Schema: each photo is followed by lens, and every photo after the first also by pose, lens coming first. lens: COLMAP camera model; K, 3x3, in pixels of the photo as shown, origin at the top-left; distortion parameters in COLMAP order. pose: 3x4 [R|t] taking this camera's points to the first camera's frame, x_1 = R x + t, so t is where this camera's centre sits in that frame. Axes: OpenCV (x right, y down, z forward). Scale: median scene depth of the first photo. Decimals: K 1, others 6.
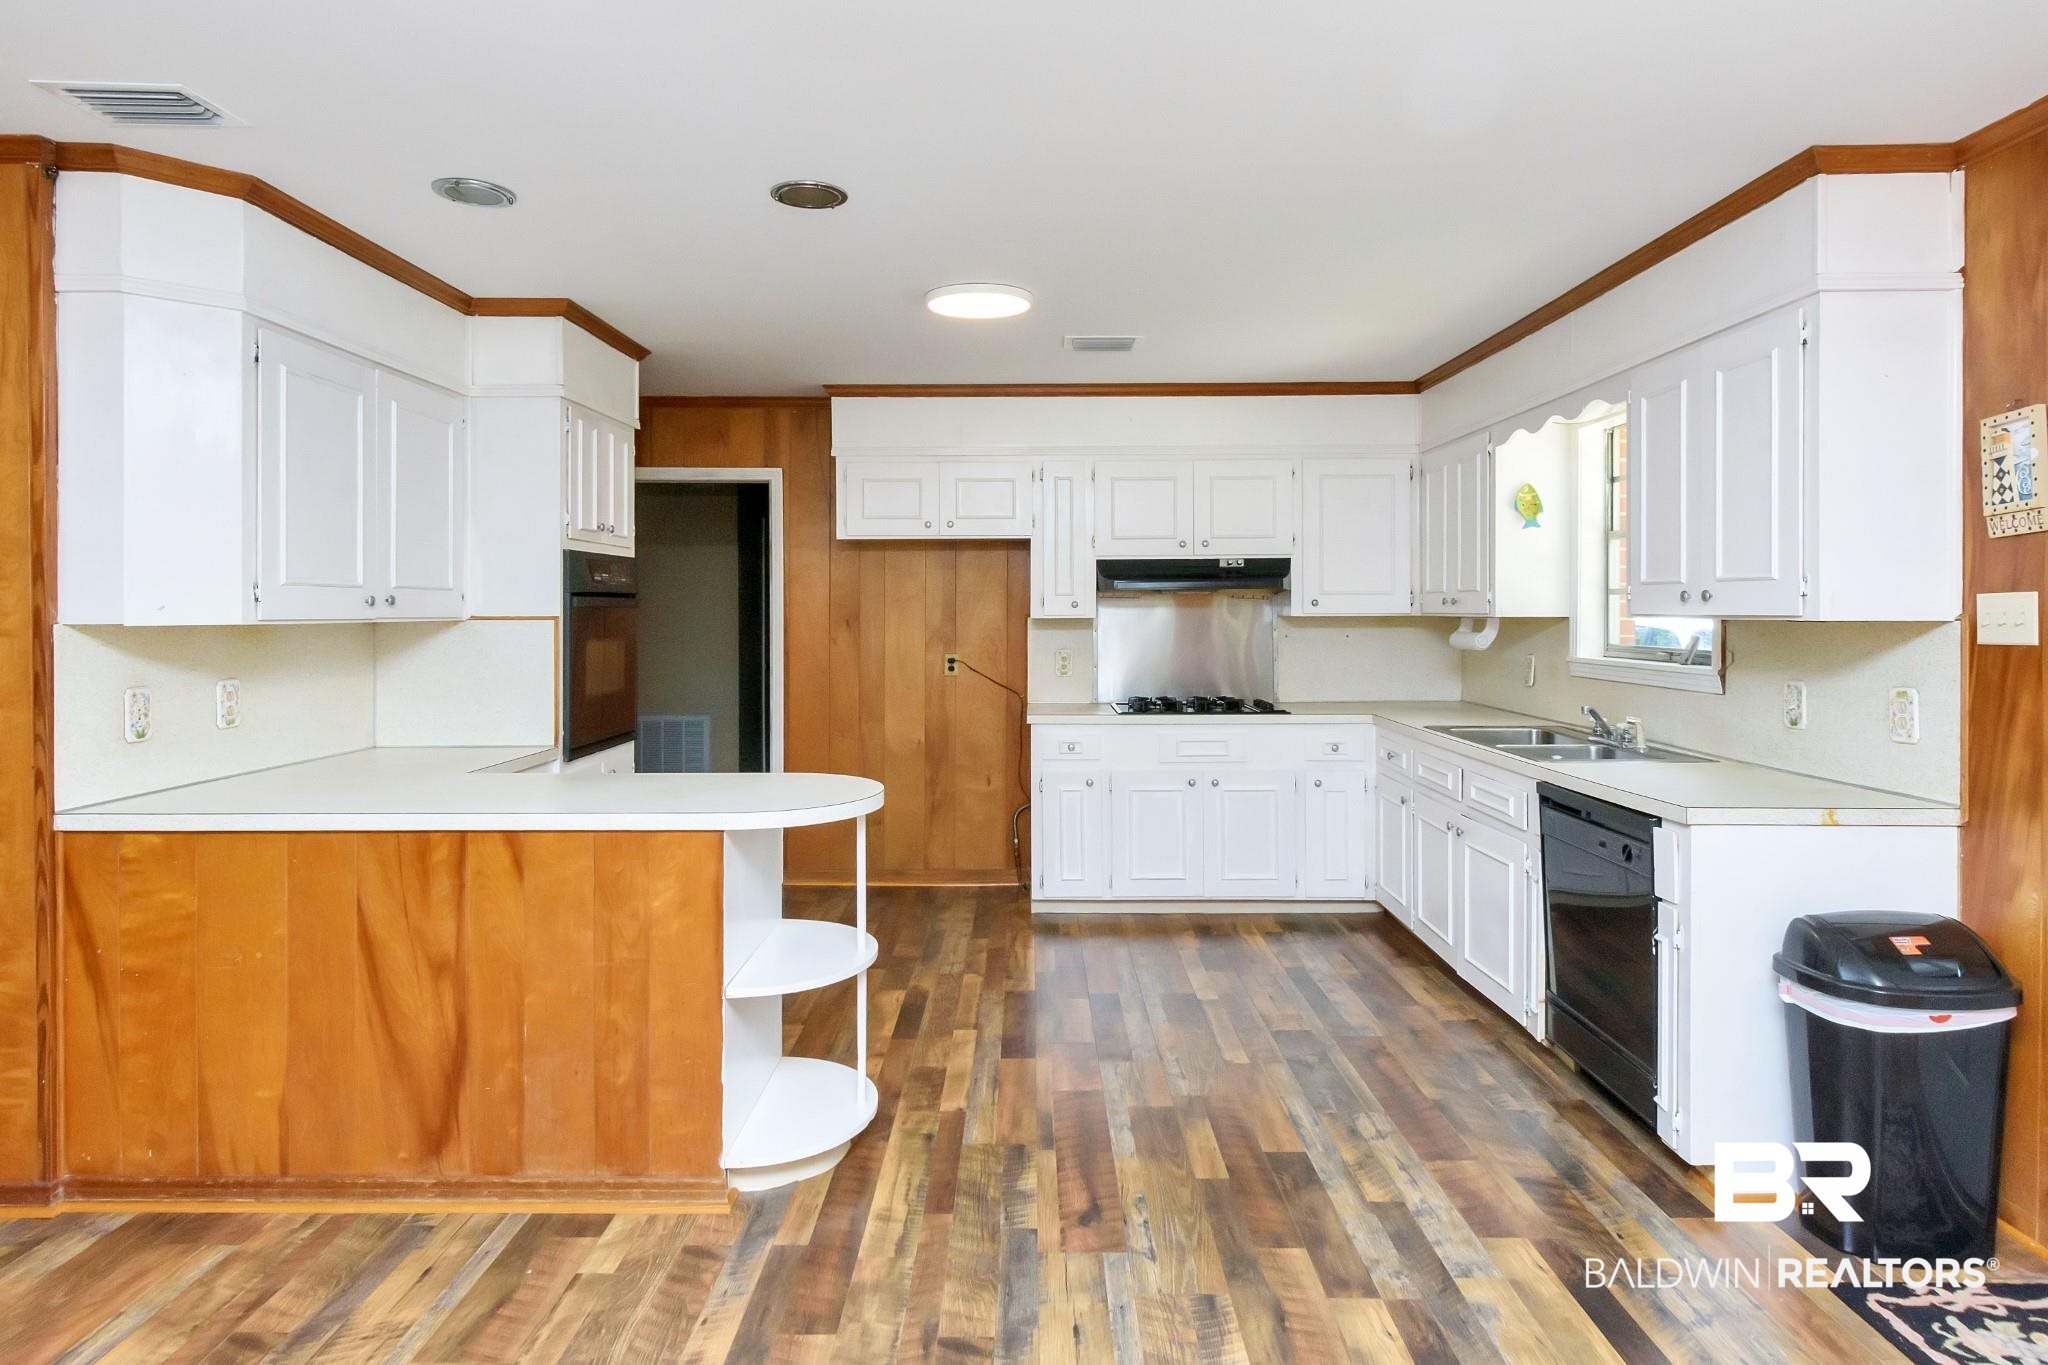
lens RADIAL K [[1191.4, 0, 1013.1], [0, 1191.4, 610.3], [0, 0, 1]] dist [0.001229, -0.002310]
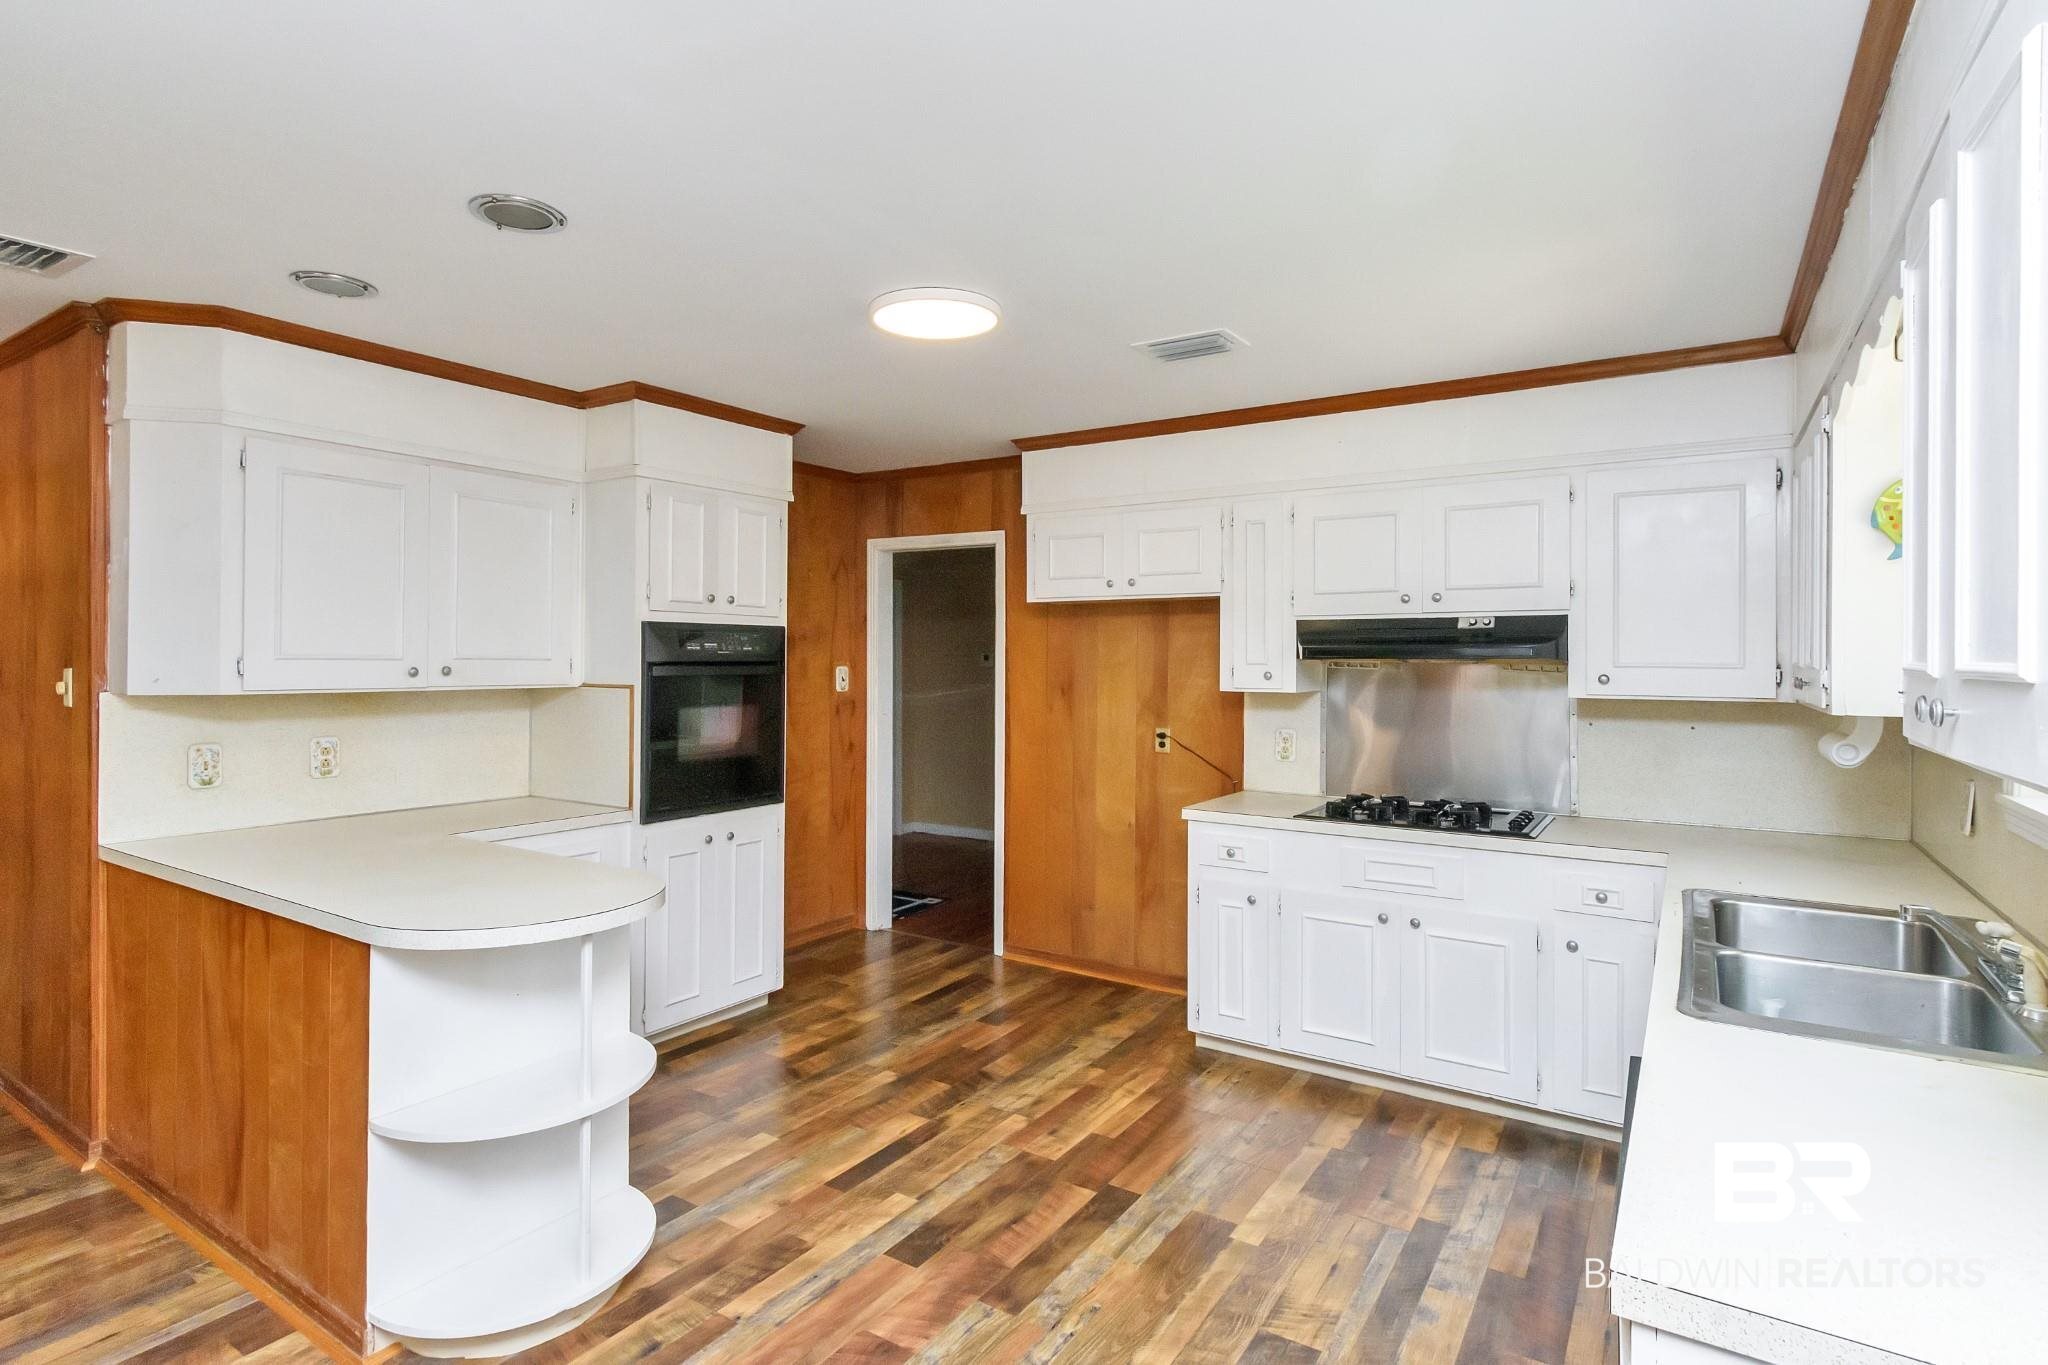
lens RADIAL K [[1028.5, 0, 1029.5], [0, 1028.5, 658.6], [0, 0, 1]] dist [-0.004985, -0.002080]
pose [[0.842789, 0.006828, -0.538201, 0.420350], [-0.007975, 0.999968, 0.000197, -0.022393], [0.538186, 0.004126, 0.842816, 0.448851]]
